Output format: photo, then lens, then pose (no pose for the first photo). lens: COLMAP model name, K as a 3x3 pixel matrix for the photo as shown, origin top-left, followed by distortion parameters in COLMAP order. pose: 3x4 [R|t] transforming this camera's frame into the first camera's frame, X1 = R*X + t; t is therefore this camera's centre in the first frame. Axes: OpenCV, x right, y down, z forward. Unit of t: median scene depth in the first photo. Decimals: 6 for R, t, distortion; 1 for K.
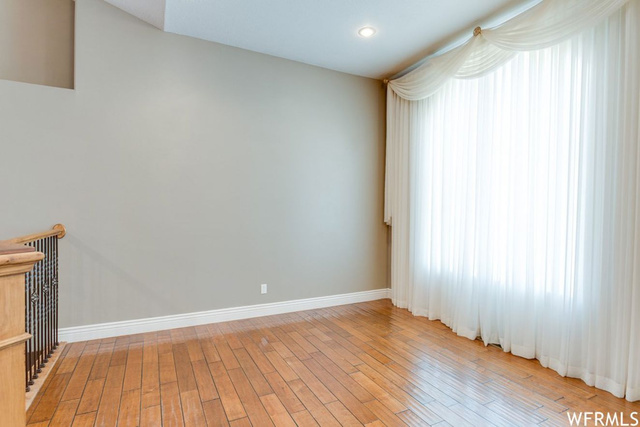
lens RADIAL K [[331.7, 0, 325.7], [0, 331.7, 218.1], [0, 0, 1]] dist [-0.000188, -0.002786]
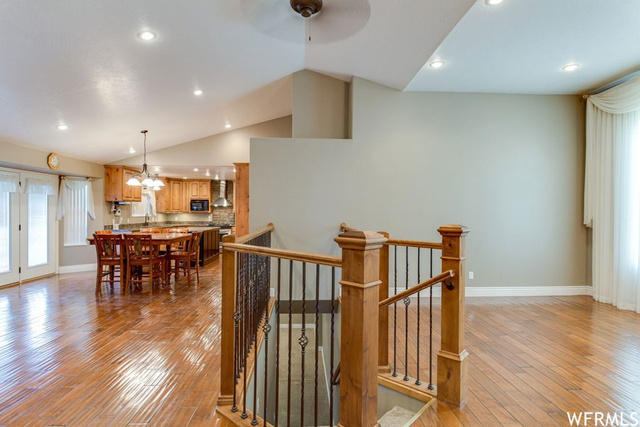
lens RADIAL K [[354.7, 0, 322.1], [0, 354.7, 214.5], [0, 0, 1]] dist [0.002808, -0.001669]
pose [[0.912597, -0.001636, -0.408856, -0.139234], [-0.003308, 0.999930, -0.011387, -0.004535], [0.408846, 0.011744, 0.912528, -0.442767]]
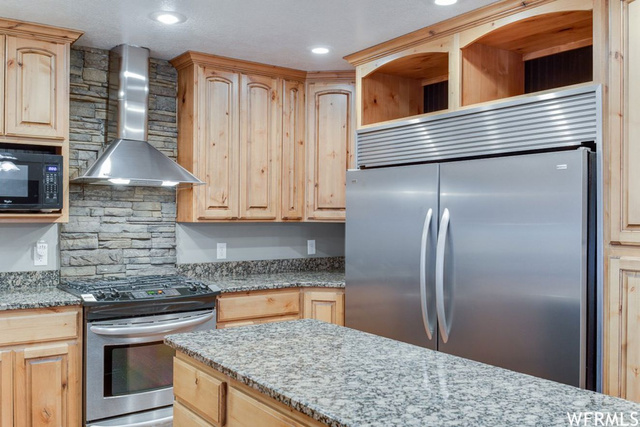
lens RADIAL K [[589.1, 0, 325.1], [0, 589.1, 215.5], [0, 0, 1]] dist [-0.000731, 0.000000]
pose [[0.988189, -0.004822, 0.153163, -1.733991], [0.006609, 0.999916, -0.011161, -0.041842], [-0.153096, 0.012041, 0.988138, 0.790615]]
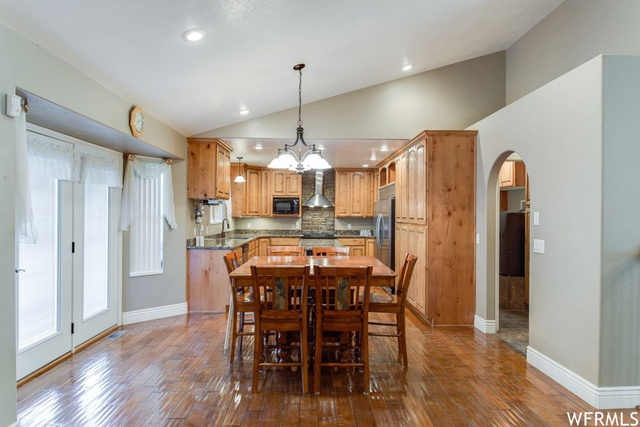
lens RADIAL K [[410.7, 0, 321.0], [0, 410.7, 212.4], [0, 0, 1]] dist [0.002266, -0.005781]
pose [[0.904399, -0.006658, -0.426636, -0.995290], [-0.003436, 0.999732, -0.022887, -0.020129], [0.426674, 0.022166, 0.904134, -0.197034]]
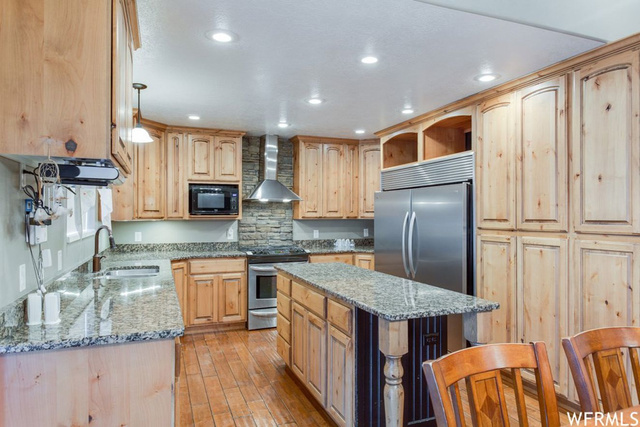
lens RADIAL K [[410.7, 0, 321.9], [0, 410.7, 213.6], [0, 0, 1]] dist [0.002266, -0.005781]
pose [[0.995702, -0.010830, -0.091980, -1.617160], [0.009165, 0.999787, -0.018511, -0.036423], [0.092161, 0.017588, 0.995589, 0.474336]]
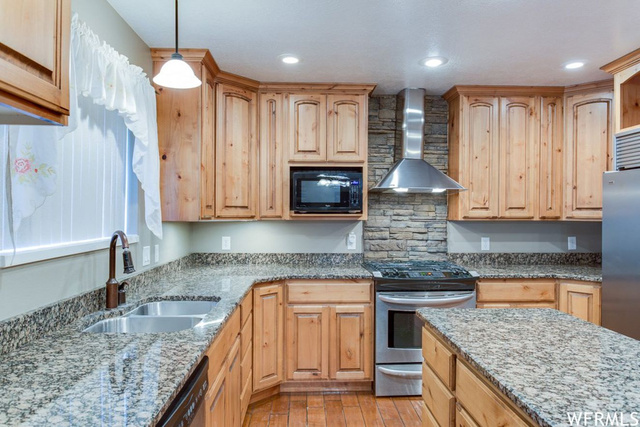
lens RADIAL K [[437.9, 0, 318.9], [0, 437.9, 214.8], [0, 0, 1]] dist [0.012047, -0.022997]
pose [[0.908680, -0.006397, -0.417444, -1.690824], [0.000673, 0.999904, -0.013857, -0.042068], [0.417492, 0.012311, 0.908597, 0.826924]]
